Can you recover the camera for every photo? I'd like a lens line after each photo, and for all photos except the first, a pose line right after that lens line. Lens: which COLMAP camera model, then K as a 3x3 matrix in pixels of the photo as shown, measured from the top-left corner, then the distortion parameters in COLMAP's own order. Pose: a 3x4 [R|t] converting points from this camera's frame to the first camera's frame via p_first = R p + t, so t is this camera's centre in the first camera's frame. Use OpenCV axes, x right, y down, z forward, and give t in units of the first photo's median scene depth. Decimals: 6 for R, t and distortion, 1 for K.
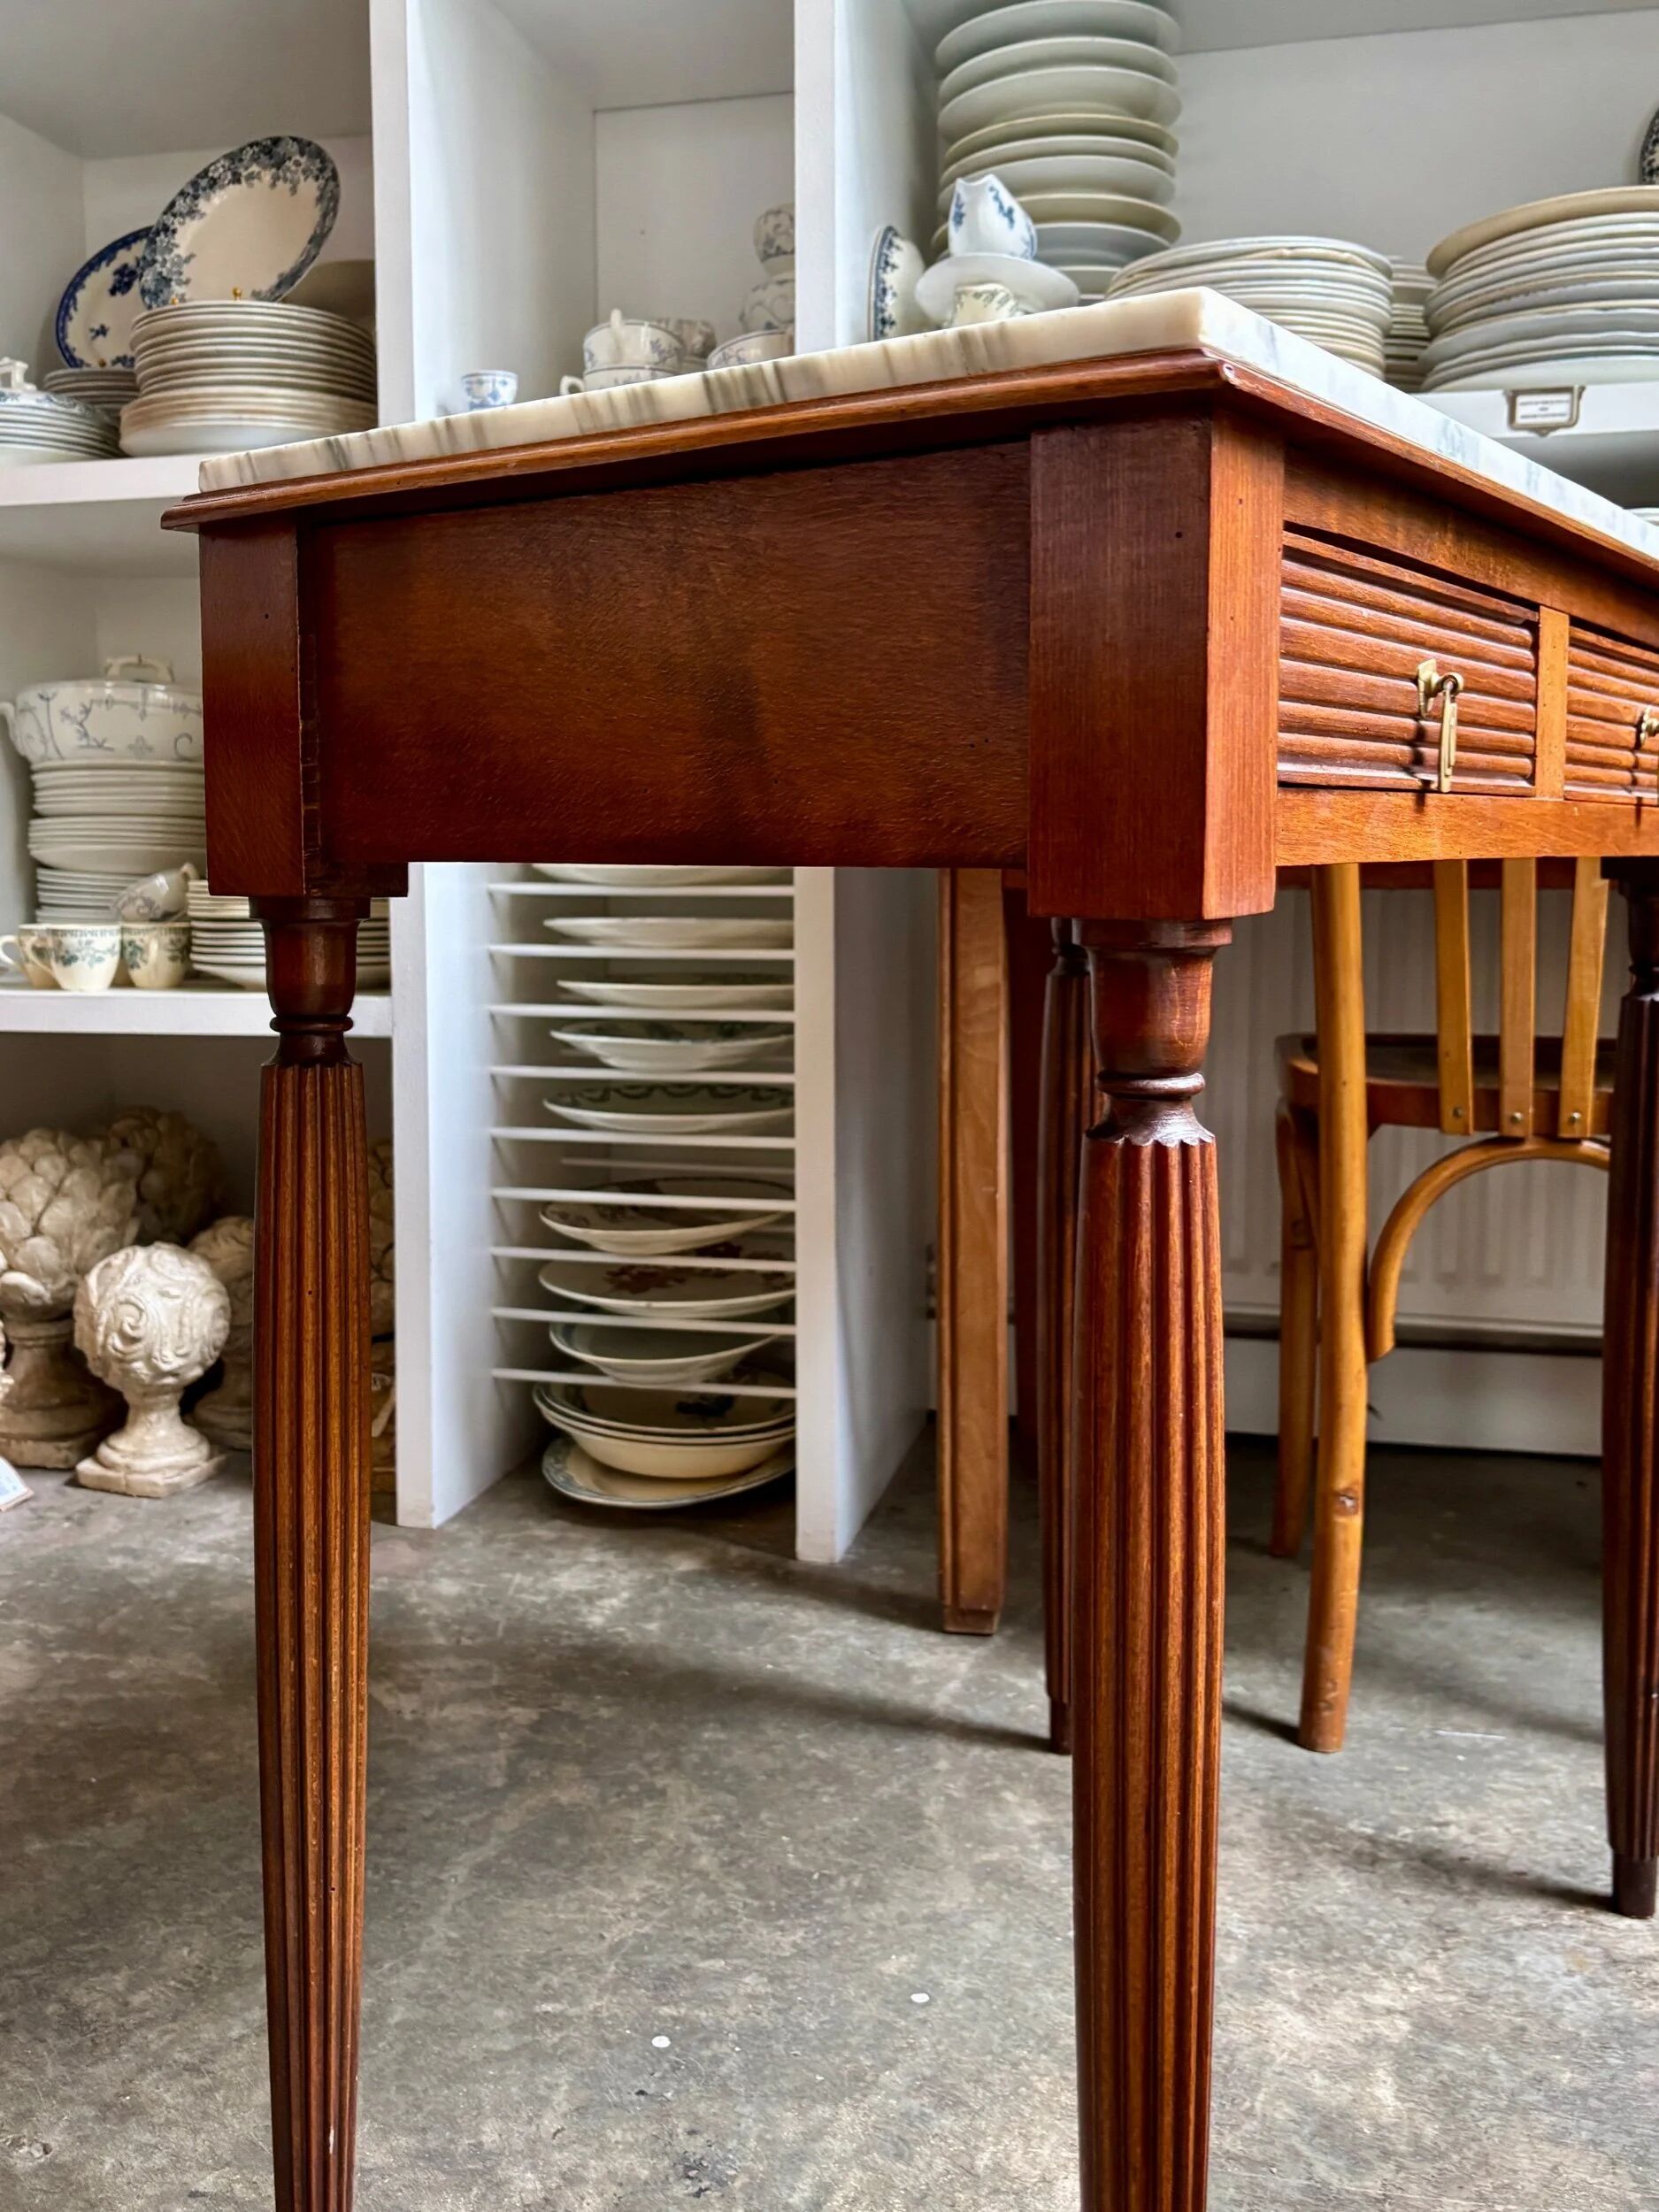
lens RADIAL K [[2083.7, 0, 738.6], [0, 2083.7, 1008.0], [0, 0, 1]] dist [-0.001944, 0.000000]
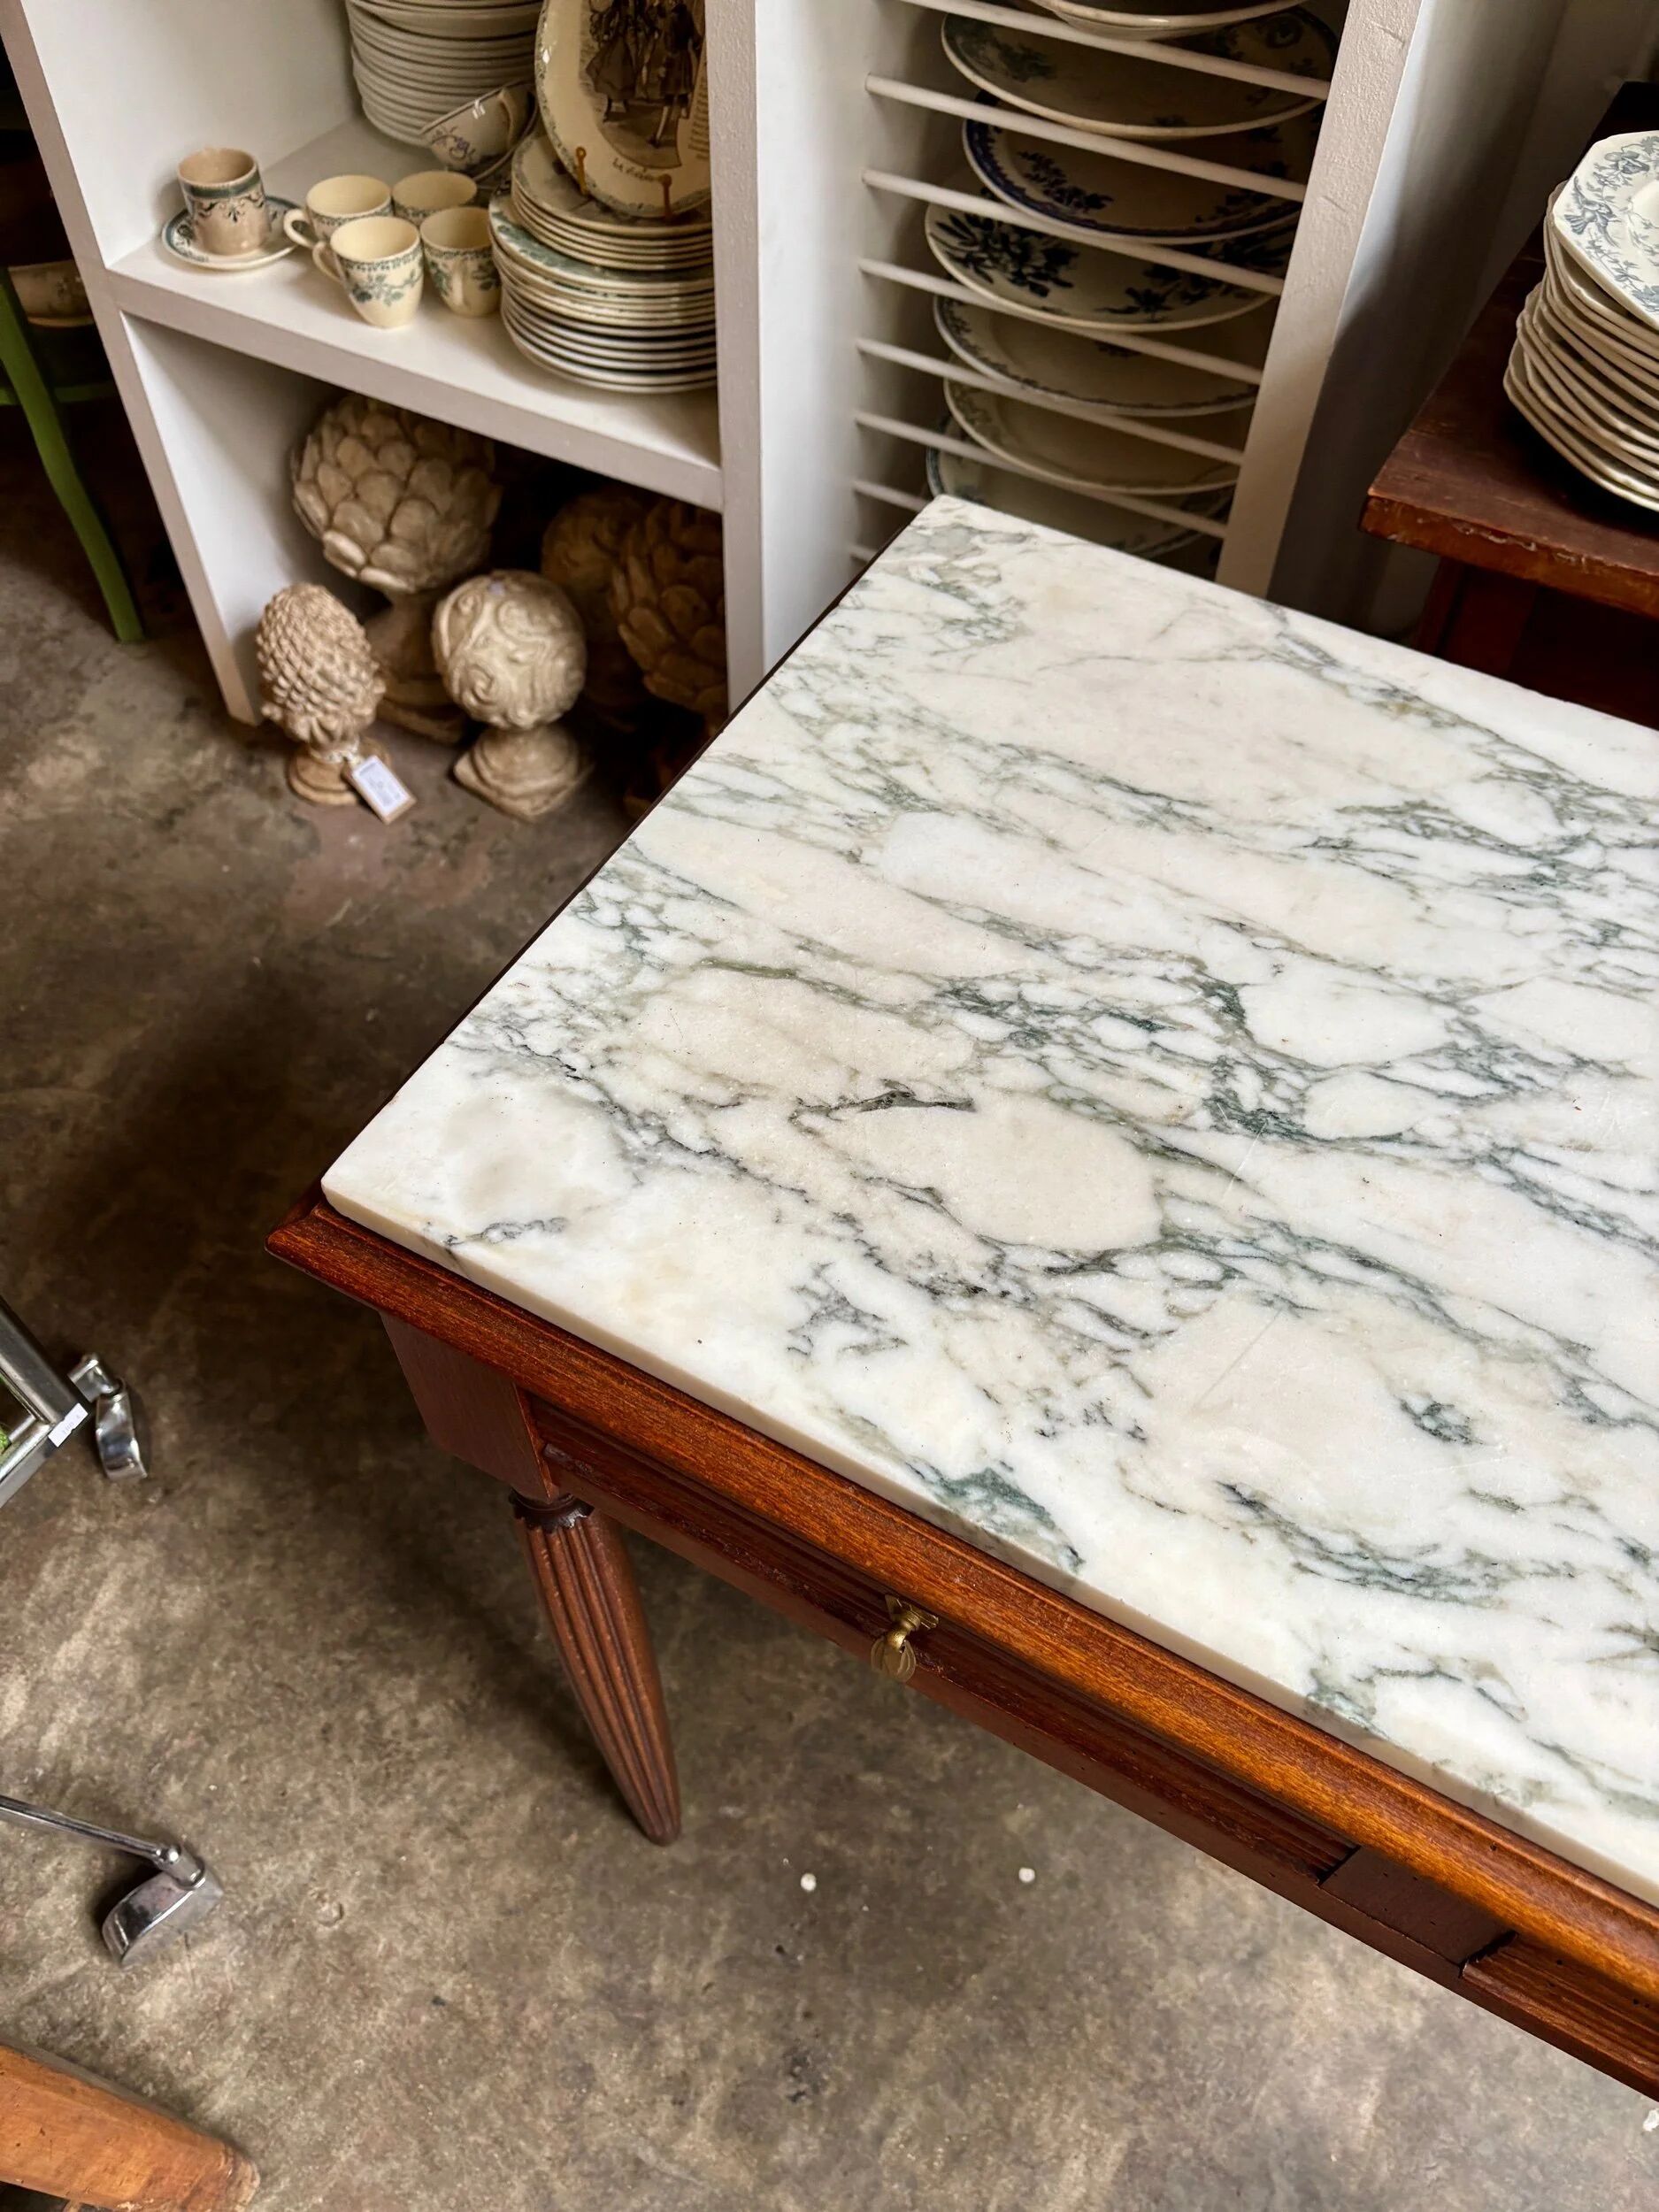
lens RADIAL K [[1681.8, 0, 818.3], [0, 1681.8, 1120.0], [0, 0, 1]] dist [0.024651, -0.025391]
pose [[0.971634, 0.199399, -0.127148, 0.004371], [-0.035844, 0.655612, 0.754247, -0.415217], [0.233756, -0.728294, 0.644163, 0.488140]]
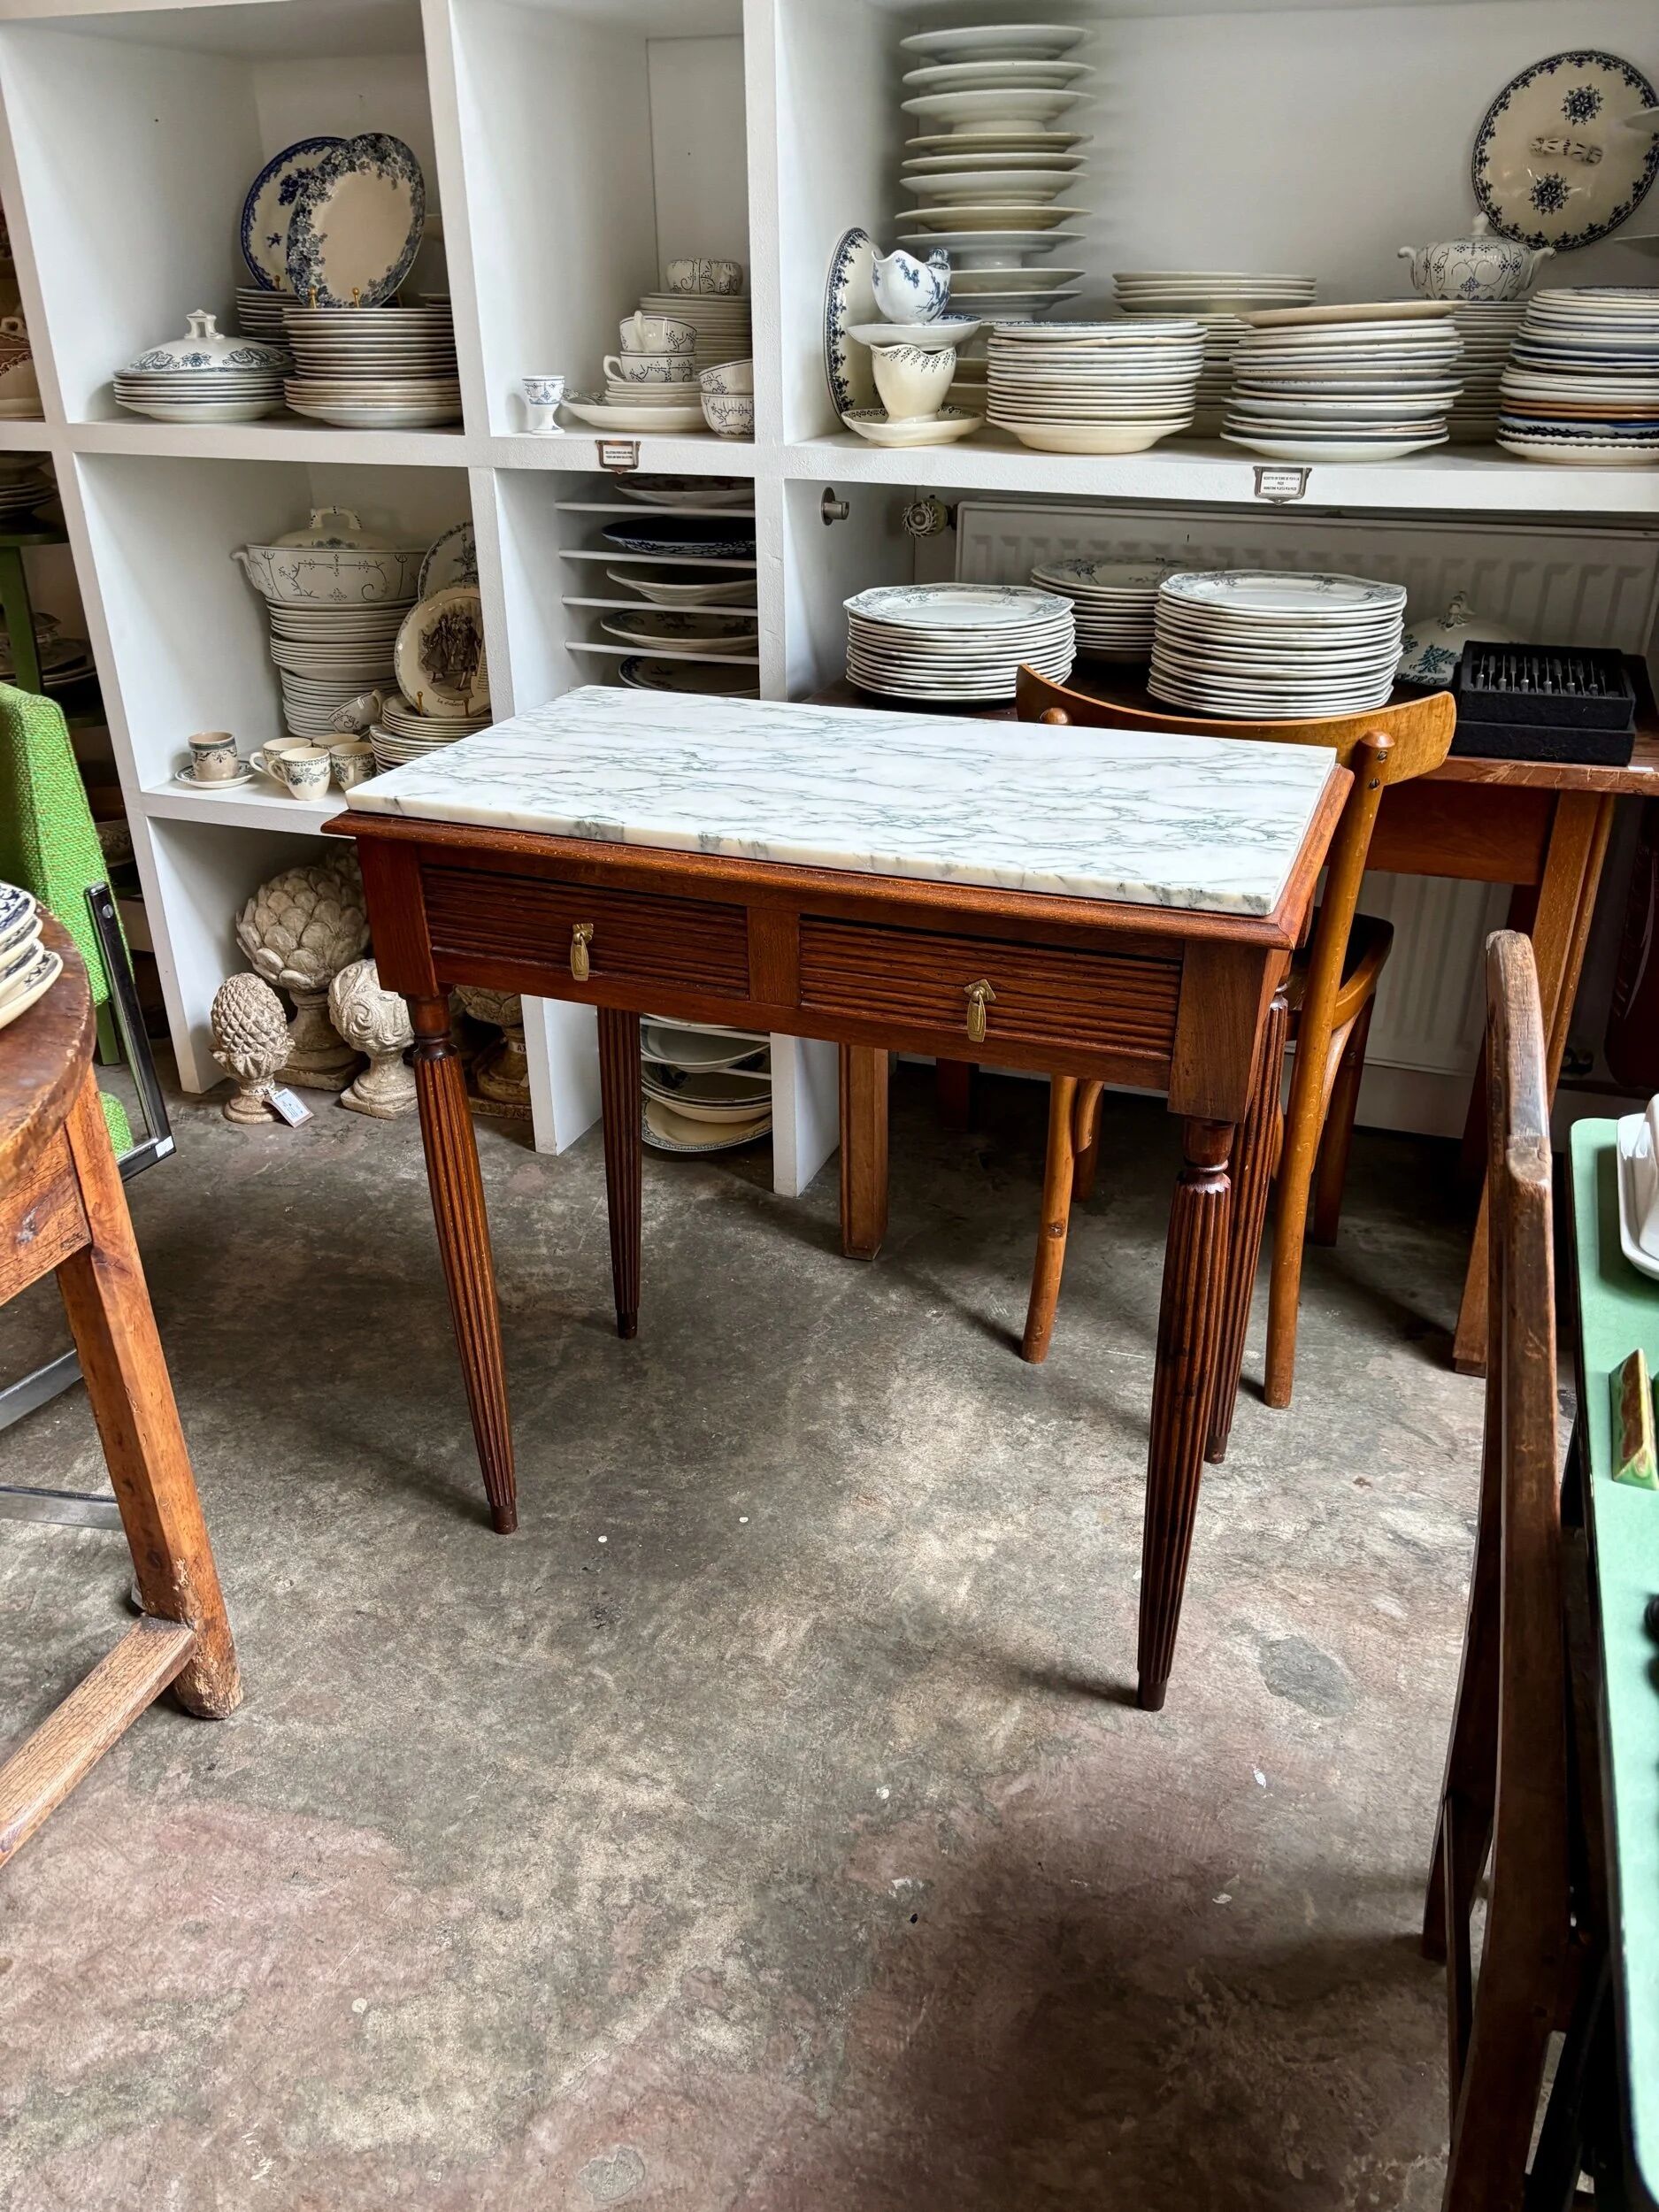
lens RADIAL K [[1681.8, 0, 826.7], [0, 1681.8, 1119.9], [0, 0, 1]] dist [0.024651, -0.025391]
pose [[0.996168, 0.036877, -0.079310, 0.202026], [-0.003986, 0.924970, 0.380019, -0.332927], [0.087373, -0.378246, 0.921572, -0.203272]]
